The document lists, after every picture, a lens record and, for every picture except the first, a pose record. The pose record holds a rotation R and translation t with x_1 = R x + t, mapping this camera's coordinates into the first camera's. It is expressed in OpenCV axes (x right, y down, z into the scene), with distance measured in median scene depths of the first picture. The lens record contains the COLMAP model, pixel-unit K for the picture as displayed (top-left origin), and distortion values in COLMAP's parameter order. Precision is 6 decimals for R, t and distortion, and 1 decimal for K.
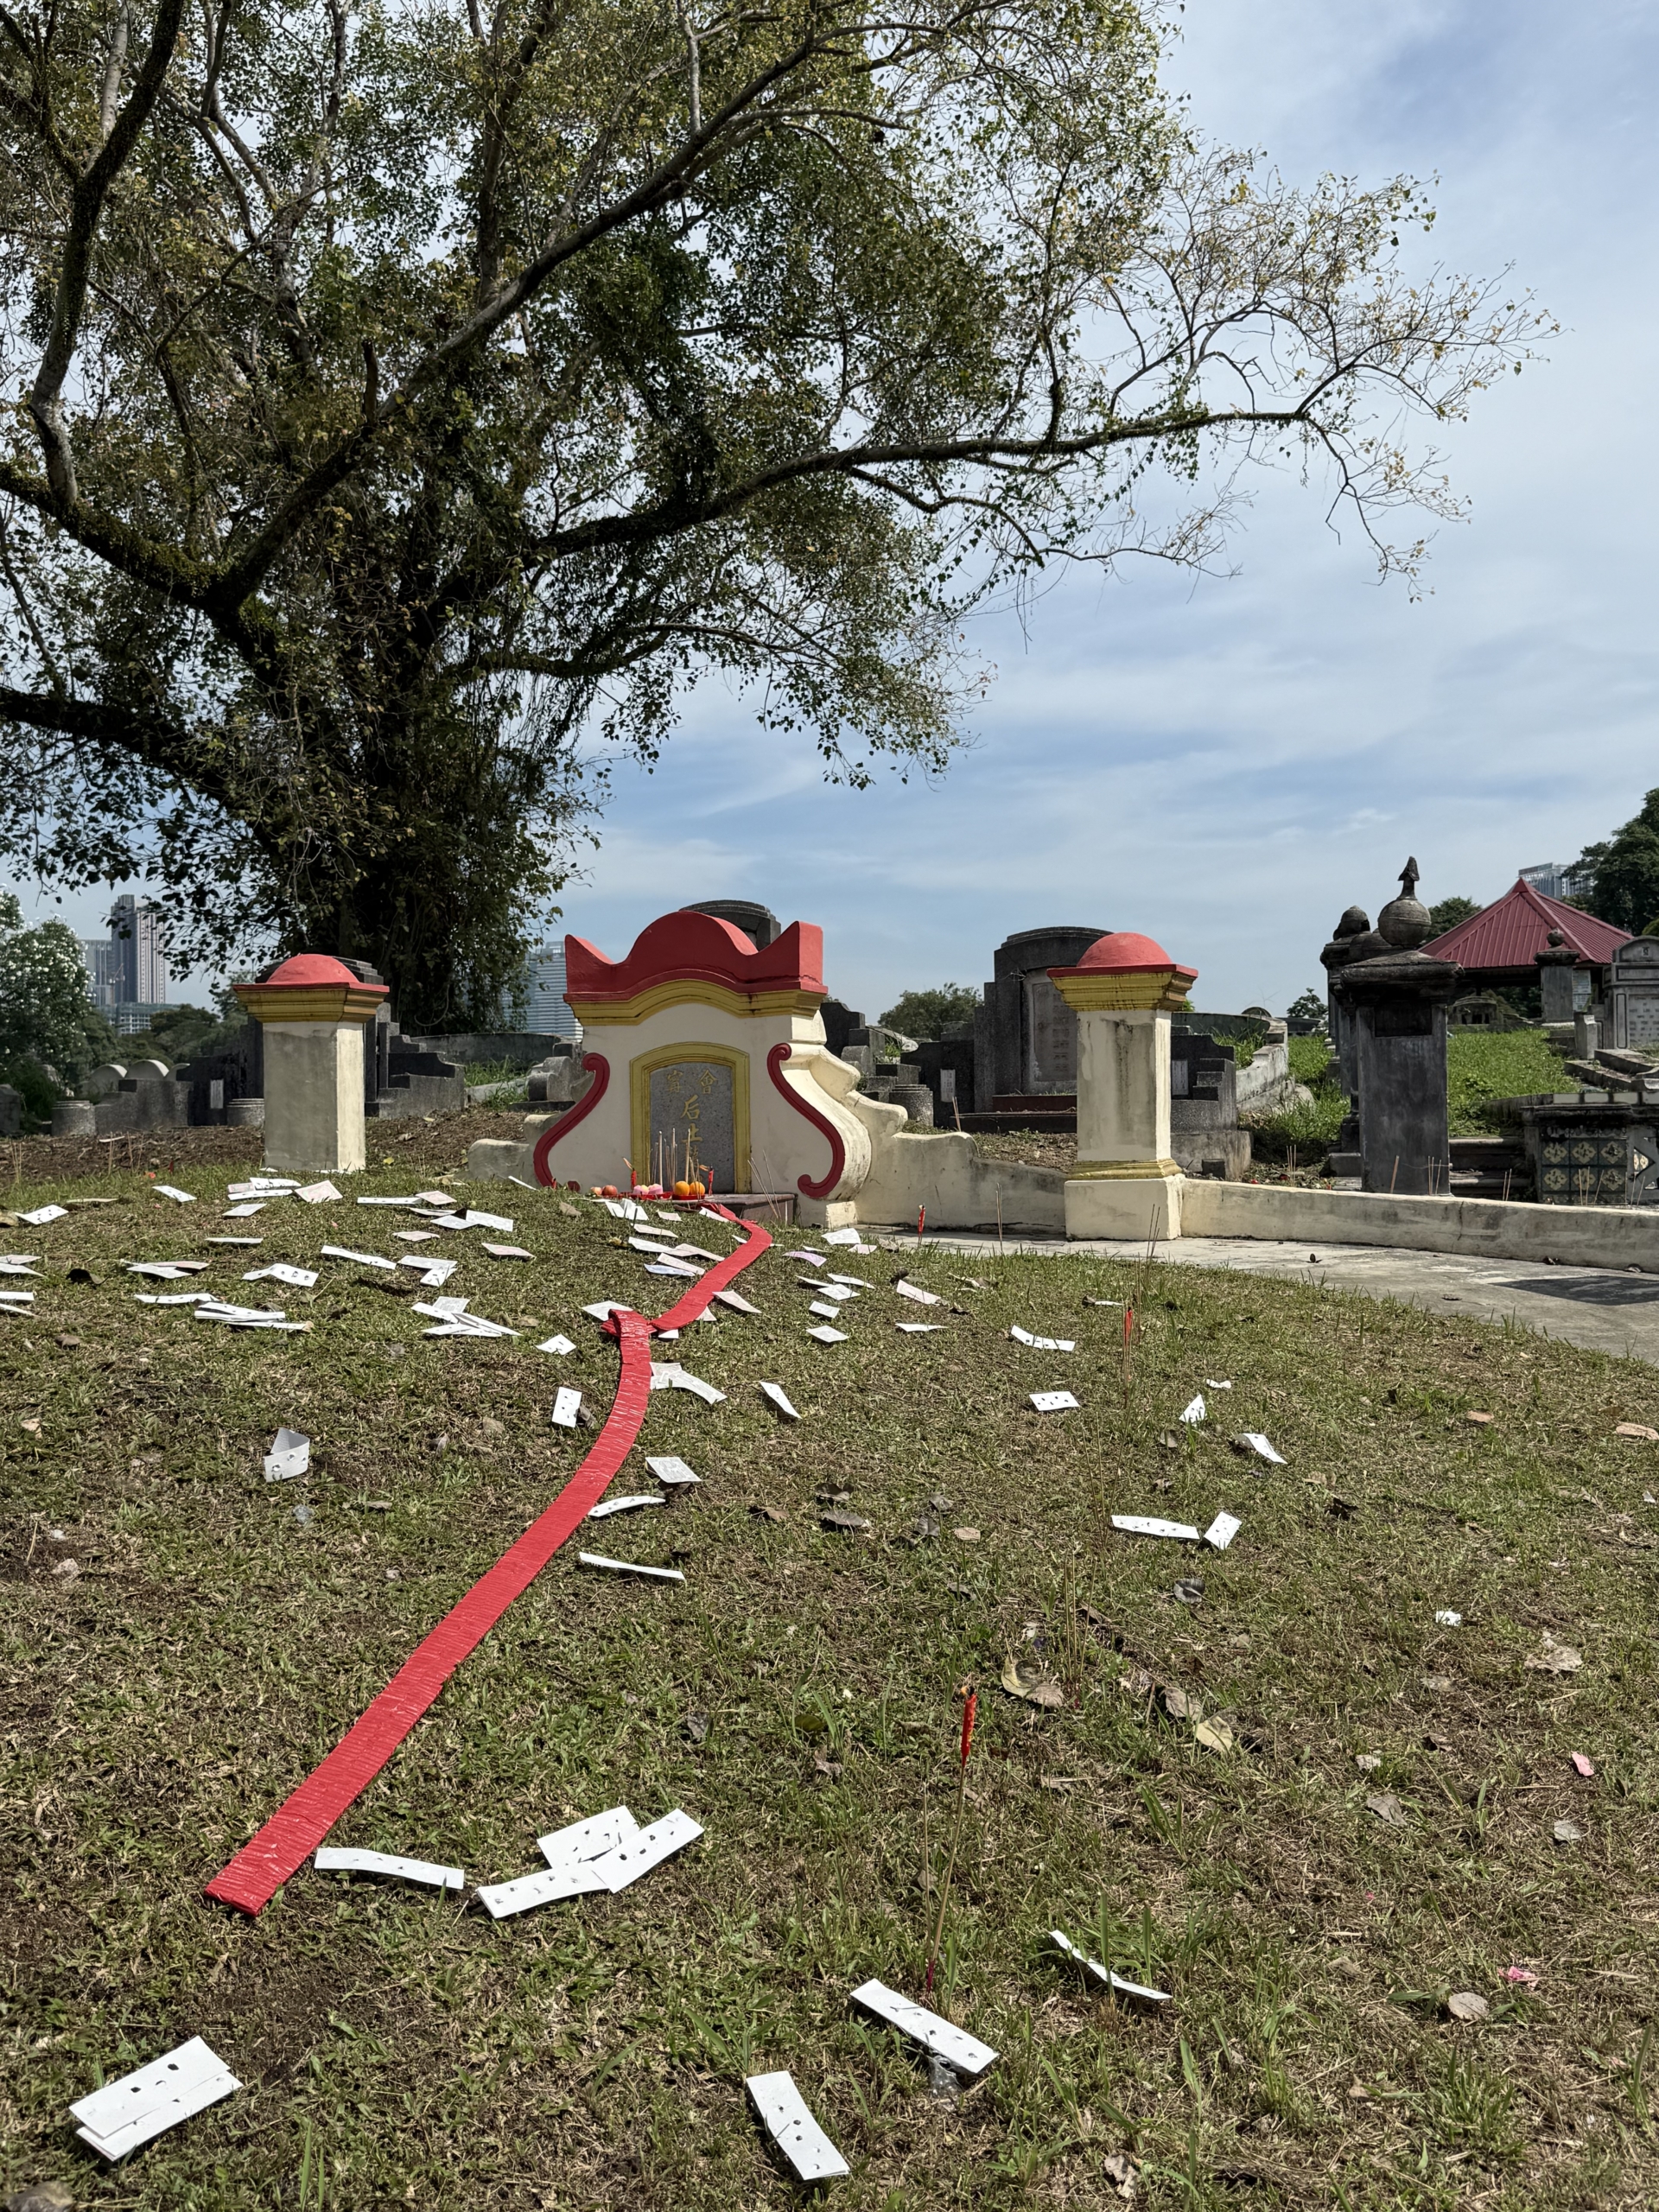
lens RADIAL K [[2134.2, 0, 860.9], [0, 2134.2, 1146.5], [0, 0, 1]] dist [0.142083, -0.023361]
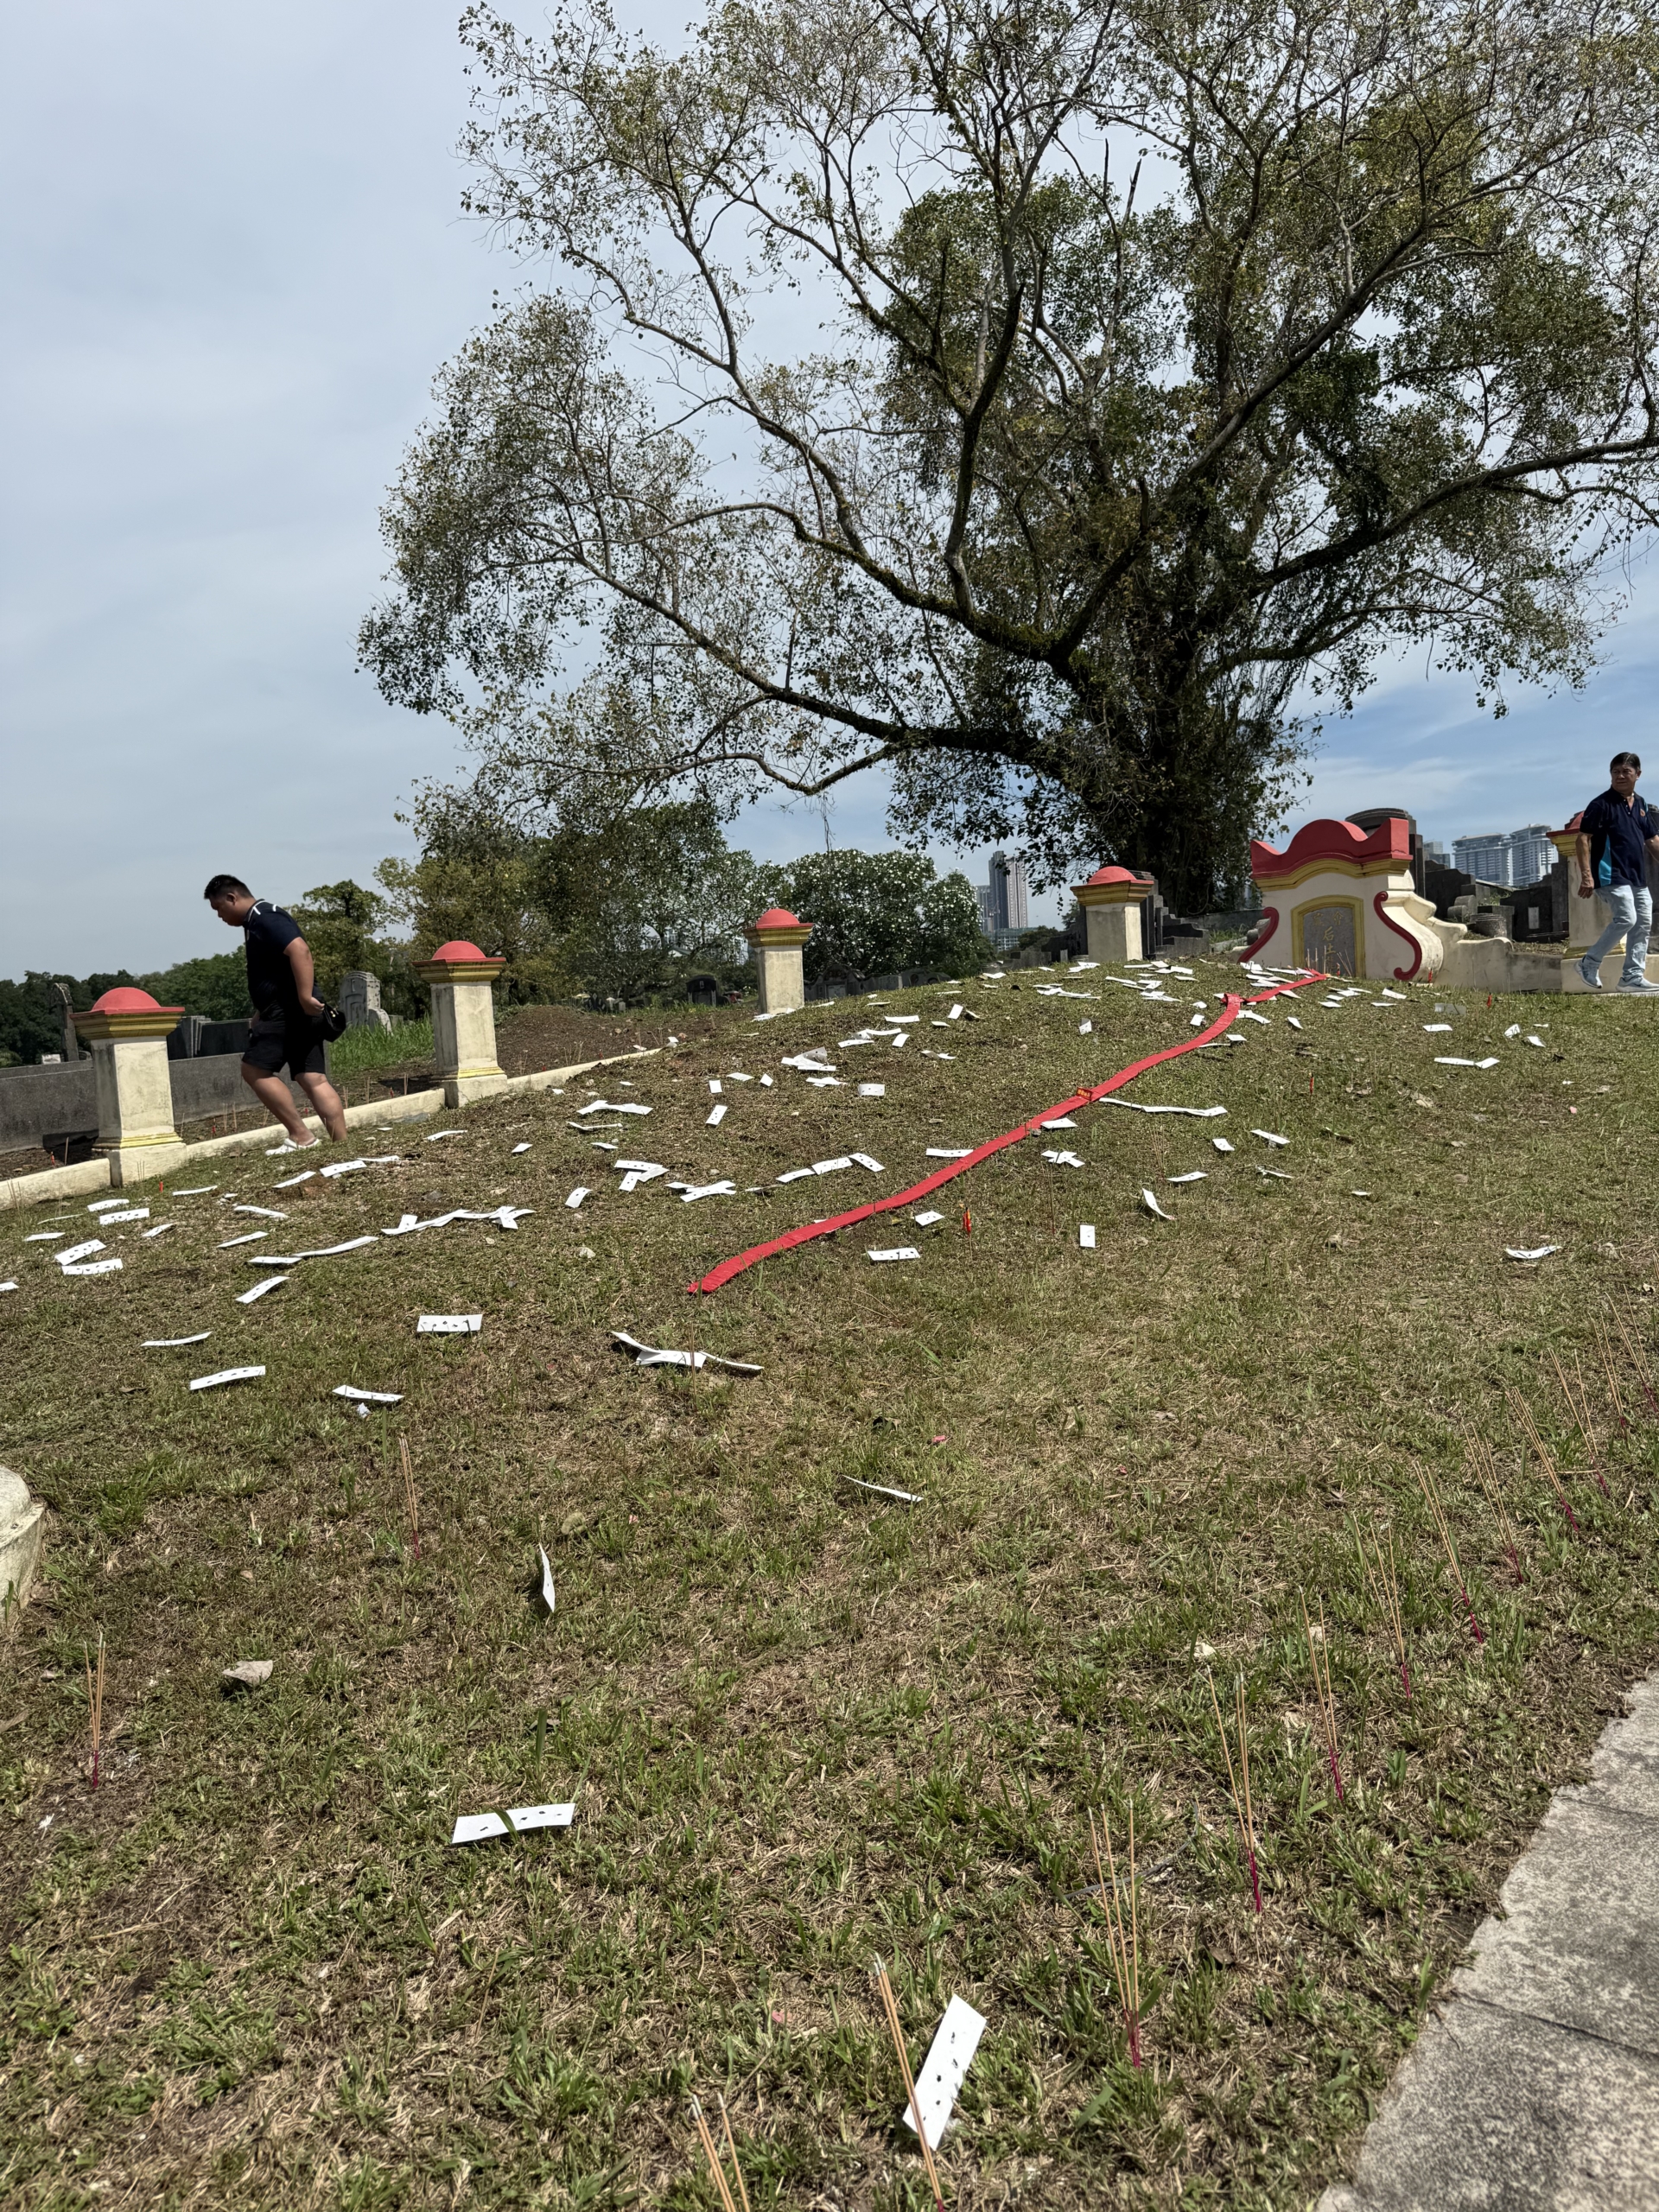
lens RADIAL K [[1556.5, 0, 829.5], [0, 1556.5, 1106.0], [0, 0, 1]] dist [0.030898, -0.053068]
pose [[0.903027, -0.026764, -0.428749, 0.031016], [0.051852, 0.997551, 0.046940, 0.013424], [0.426443, -0.064619, 0.902203, -0.103723]]
